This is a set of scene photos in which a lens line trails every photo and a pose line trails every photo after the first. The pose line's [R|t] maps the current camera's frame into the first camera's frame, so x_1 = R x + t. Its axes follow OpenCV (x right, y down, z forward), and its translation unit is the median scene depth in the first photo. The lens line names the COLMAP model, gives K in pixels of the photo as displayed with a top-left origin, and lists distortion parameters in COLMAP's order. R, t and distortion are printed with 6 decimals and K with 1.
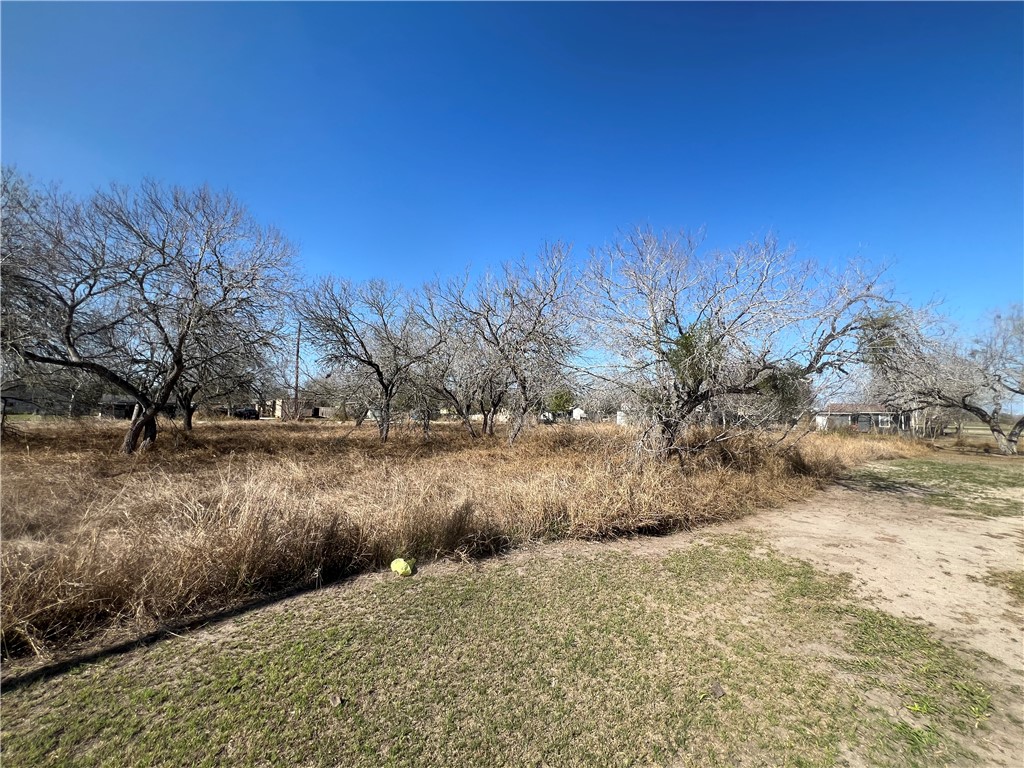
lens RADIAL K [[413.2, 0, 510.4], [0, 413.2, 381.8], [0, 0, 1]] dist [-0.002071, 0.000893]
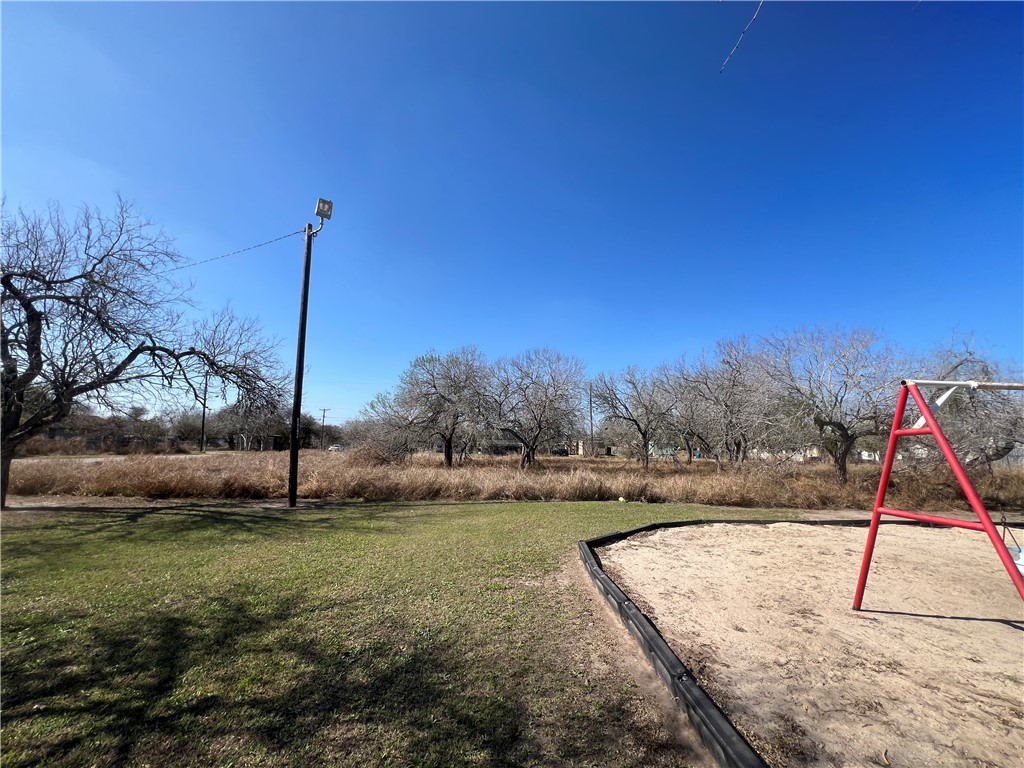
lens RADIAL K [[413.2, 0, 503.6], [0, 413.2, 387.5], [0, 0, 1]] dist [-0.002071, 0.000893]
pose [[0.769887, -0.097853, -0.630634, 0.582289], [0.047365, 0.994211, -0.096444, -0.070407], [0.636420, 0.044381, 0.770065, -1.063651]]
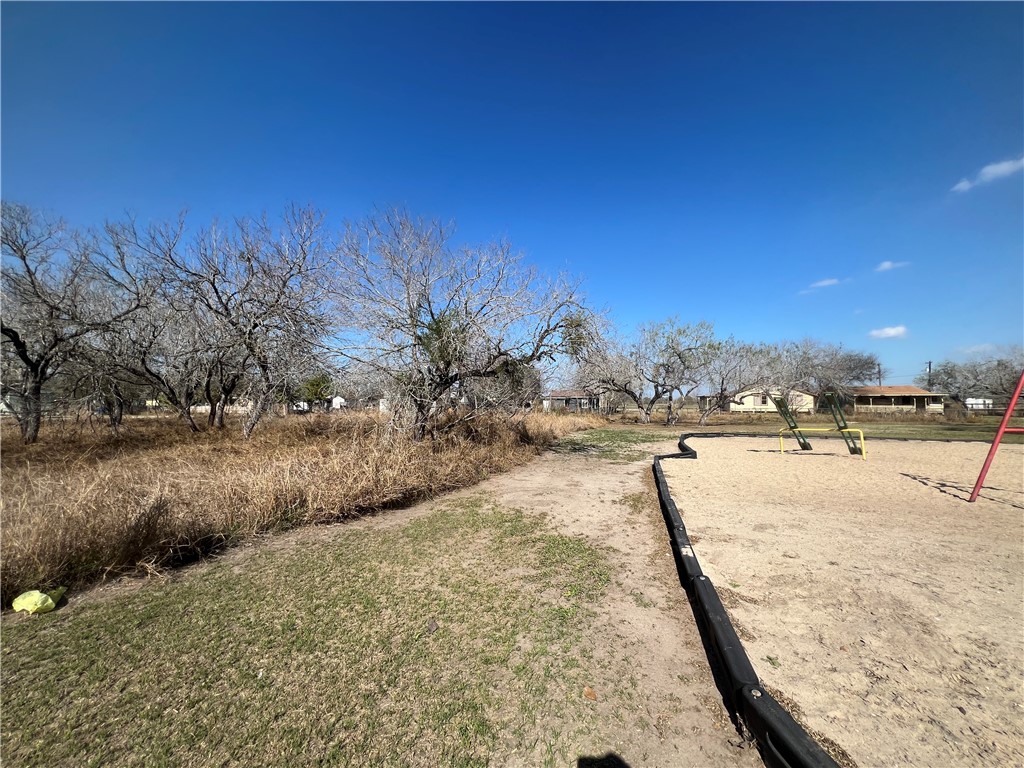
lens RADIAL K [[413.2, 0, 510.9], [0, 413.2, 382.4], [0, 0, 1]] dist [-0.002071, 0.000893]
pose [[0.850639, 0.007429, 0.525697, 0.030142], [-0.022196, 0.999516, 0.021791, 0.020499], [-0.525281, -0.030205, 0.850393, -0.010715]]
